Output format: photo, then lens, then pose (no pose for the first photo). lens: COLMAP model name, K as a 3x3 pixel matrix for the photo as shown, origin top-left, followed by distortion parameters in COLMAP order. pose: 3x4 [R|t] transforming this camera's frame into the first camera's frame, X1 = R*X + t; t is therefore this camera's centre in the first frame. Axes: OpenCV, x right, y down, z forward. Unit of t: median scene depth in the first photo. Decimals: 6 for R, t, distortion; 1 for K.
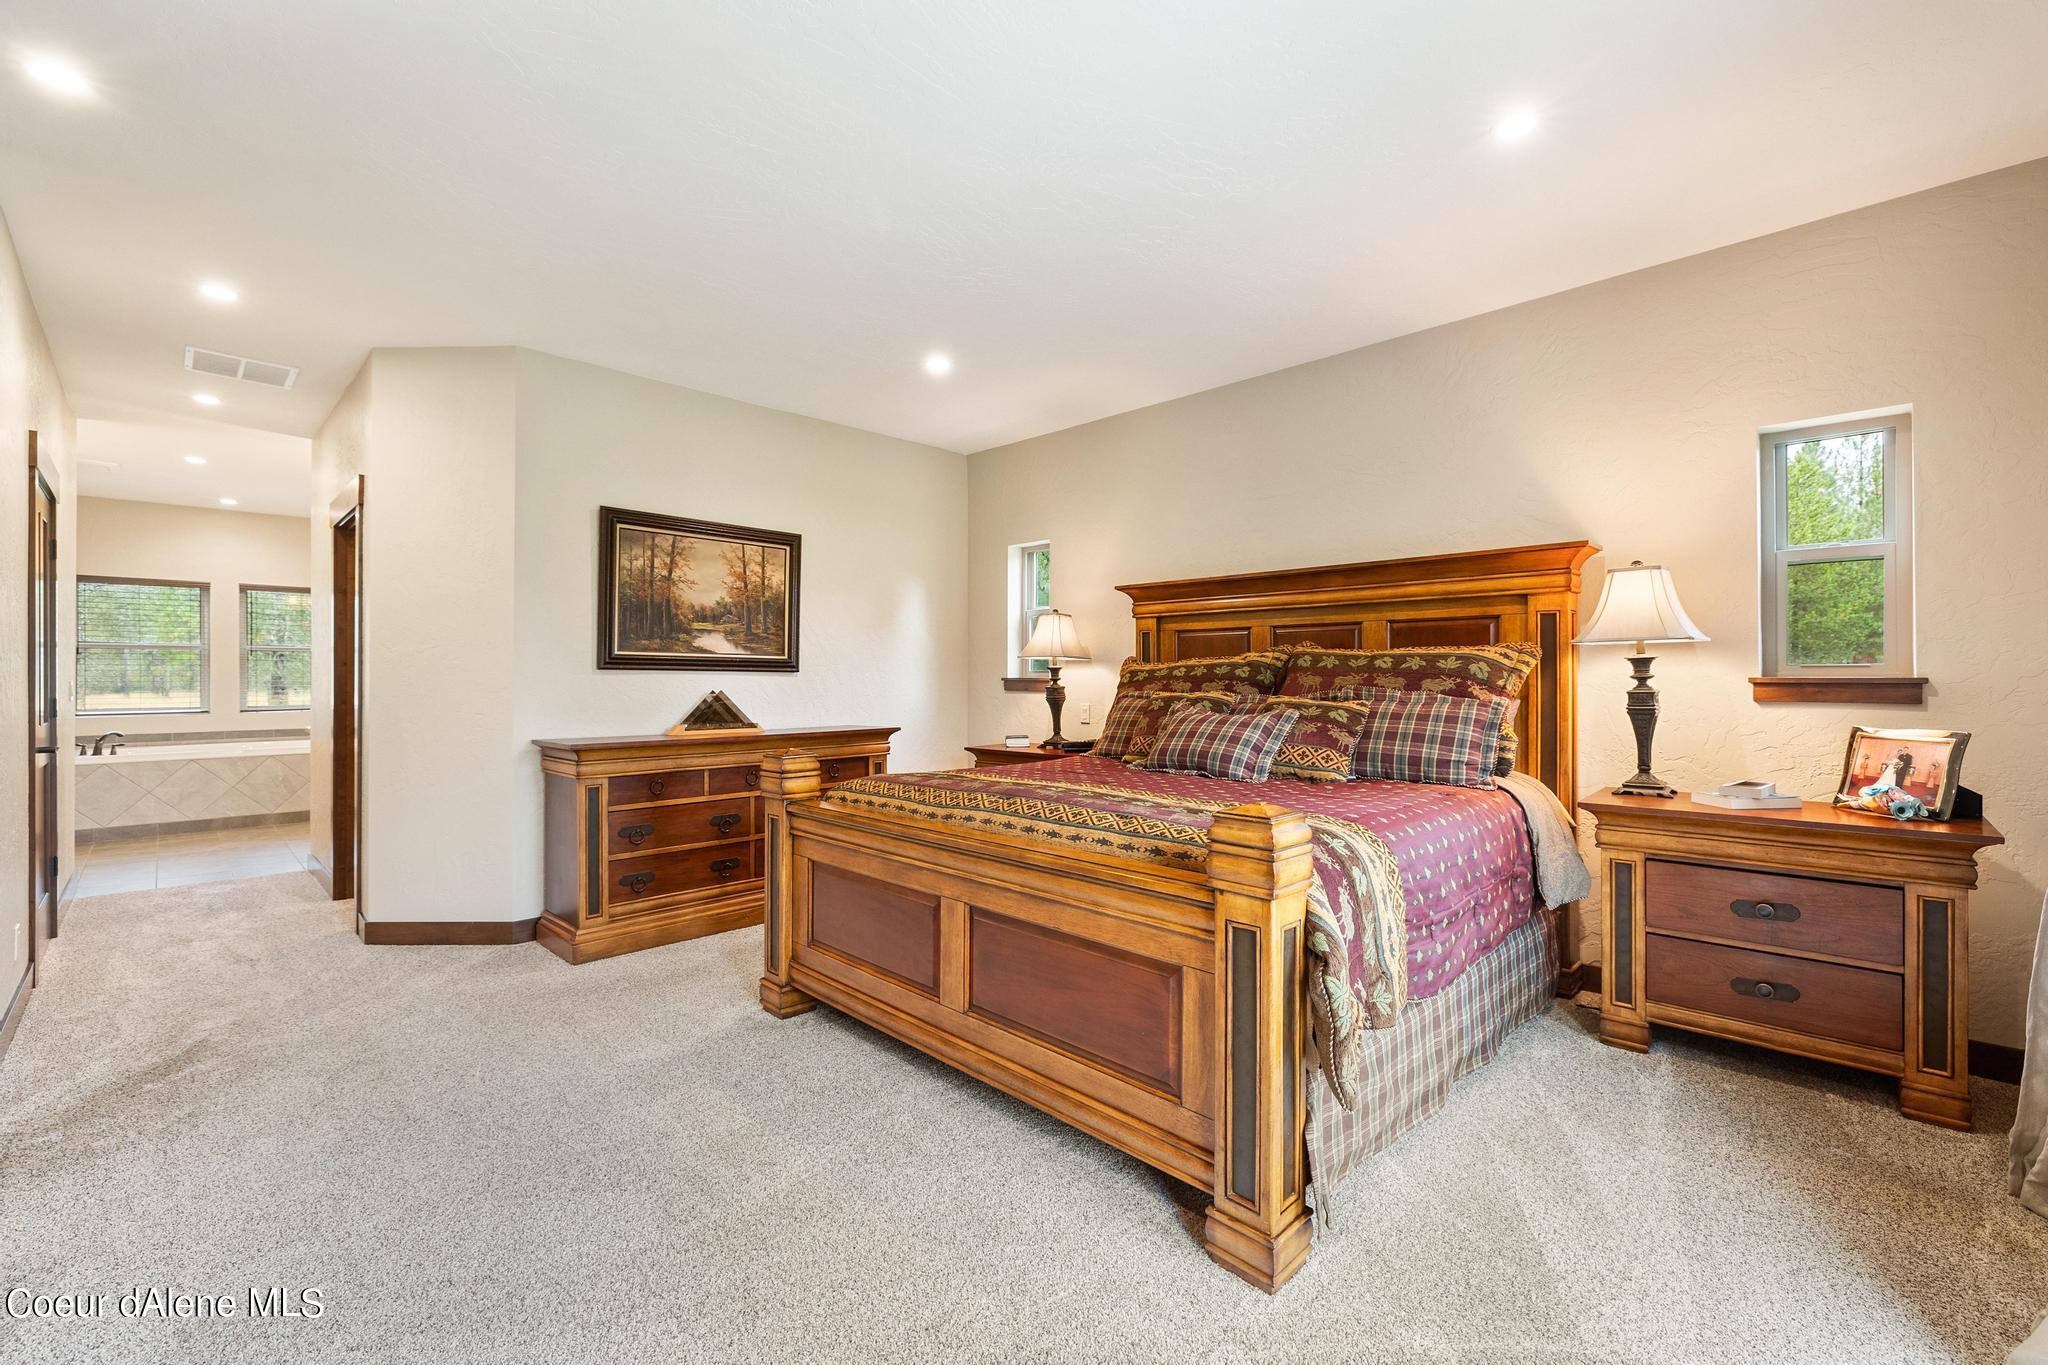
lens RADIAL K [[853.1, 0, 1032.3], [0, 853.1, 676.0], [0, 0, 1]] dist [-0.005846, 0.000849]
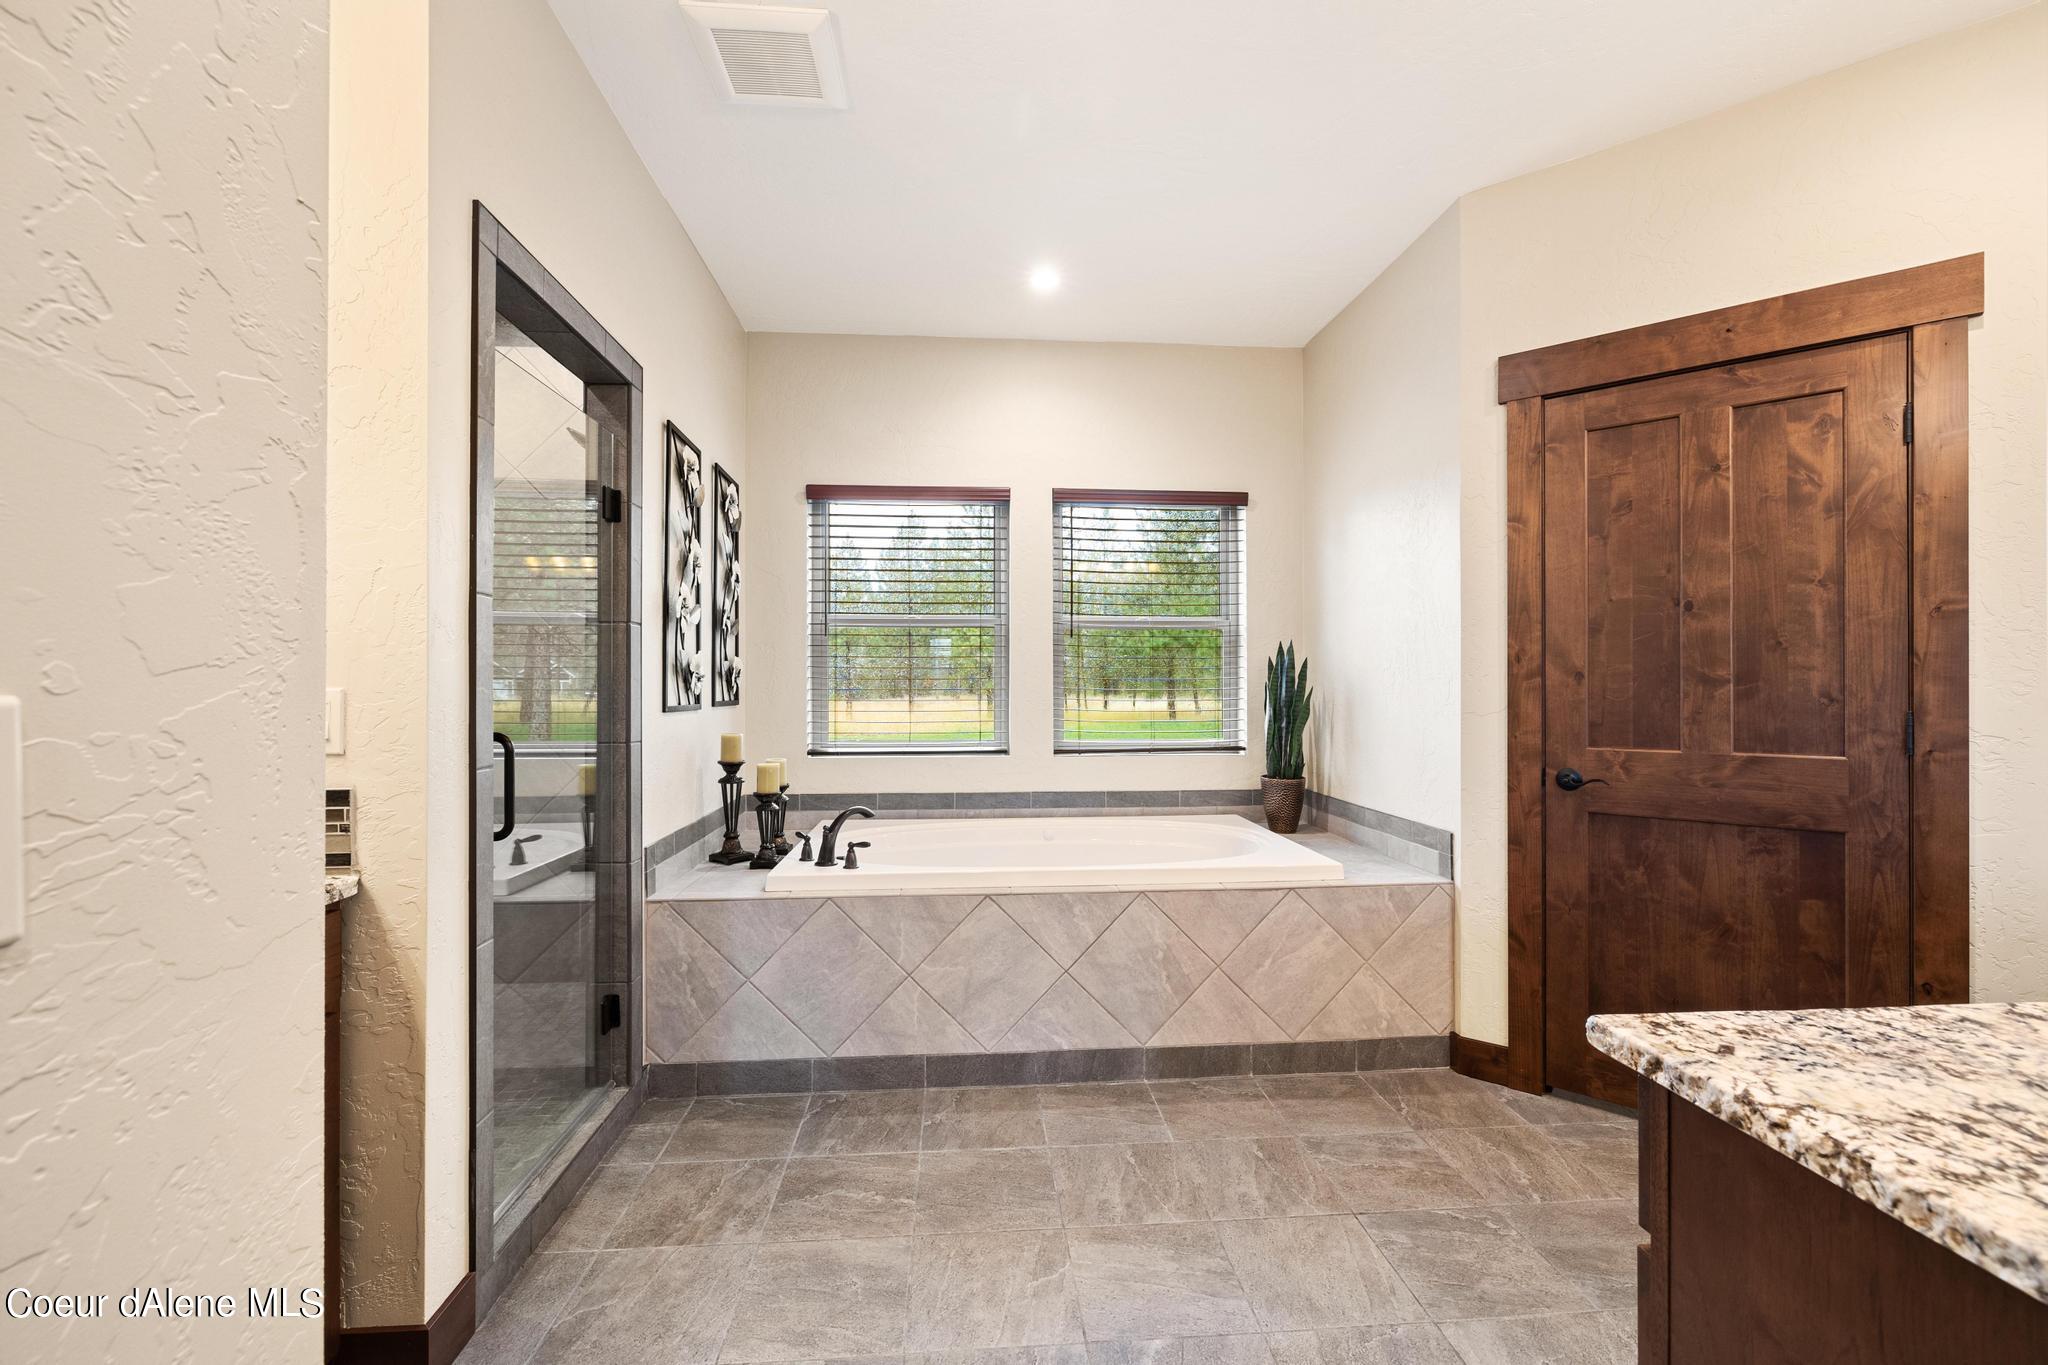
lens RADIAL K [[853.1, 0, 1026.0], [0, 853.1, 686.1], [0, 0, 1]] dist [-0.005846, 0.000849]
pose [[0.754870, 0.002167, -0.655871, -0.695288], [-0.000543, 0.999996, 0.002680, 0.003113], [0.655875, -0.001667, 0.754868, 0.691380]]
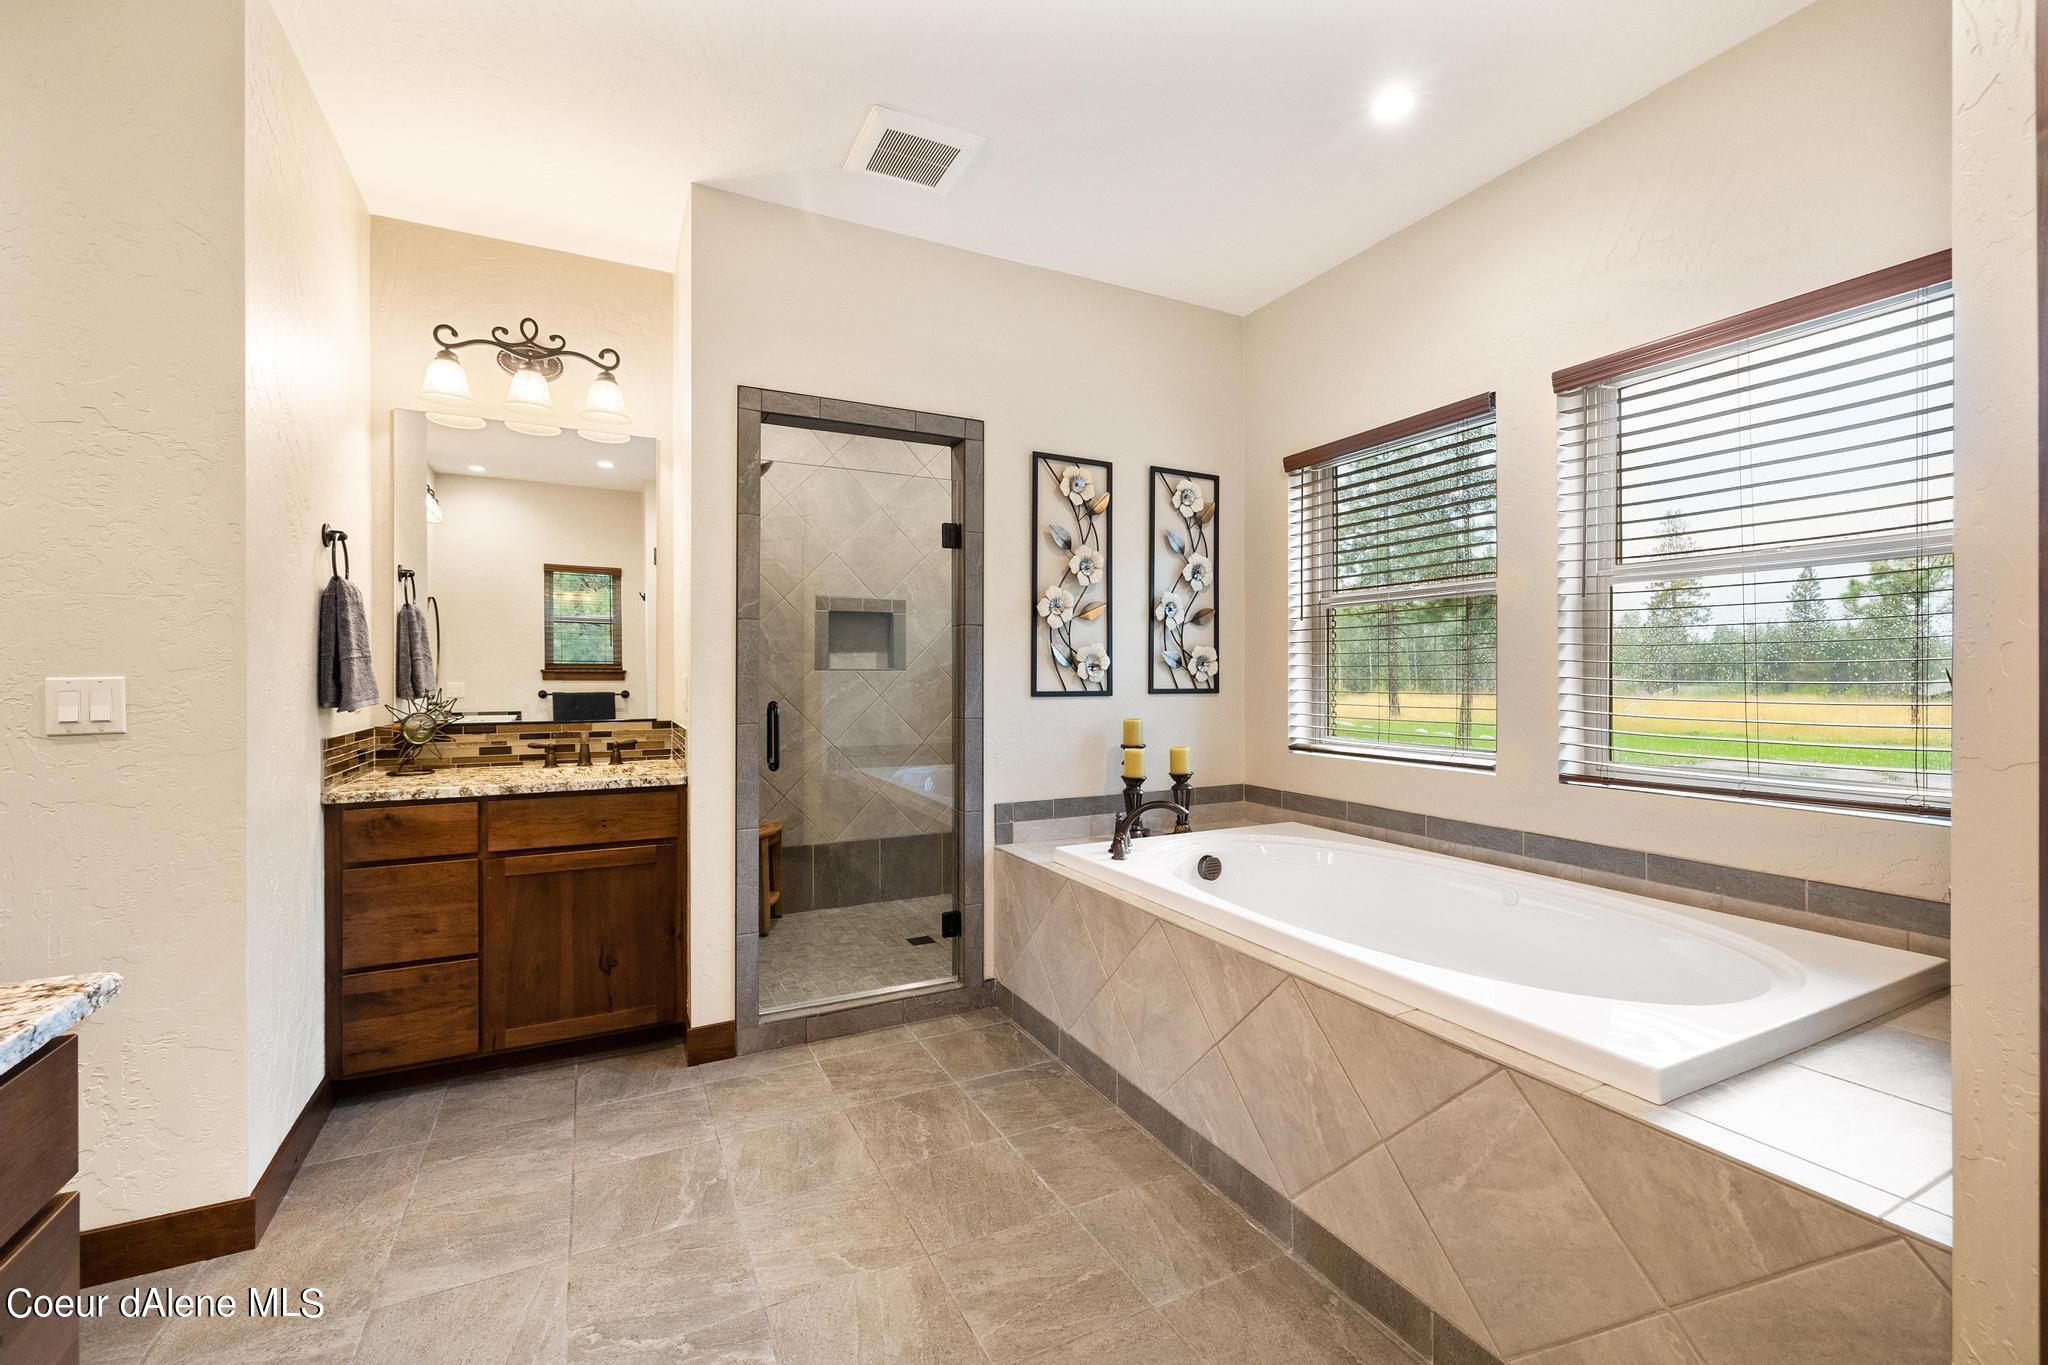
lens RADIAL K [[853.1, 0, 1025.2], [0, 853.1, 673.3], [0, 0, 1]] dist [-0.005846, 0.000849]
pose [[-0.318661, 0.001526, -0.947868, -0.632287], [0.000912, 0.999999, 0.001304, 0.002708], [0.947868, -0.000449, -0.318662, 1.013795]]
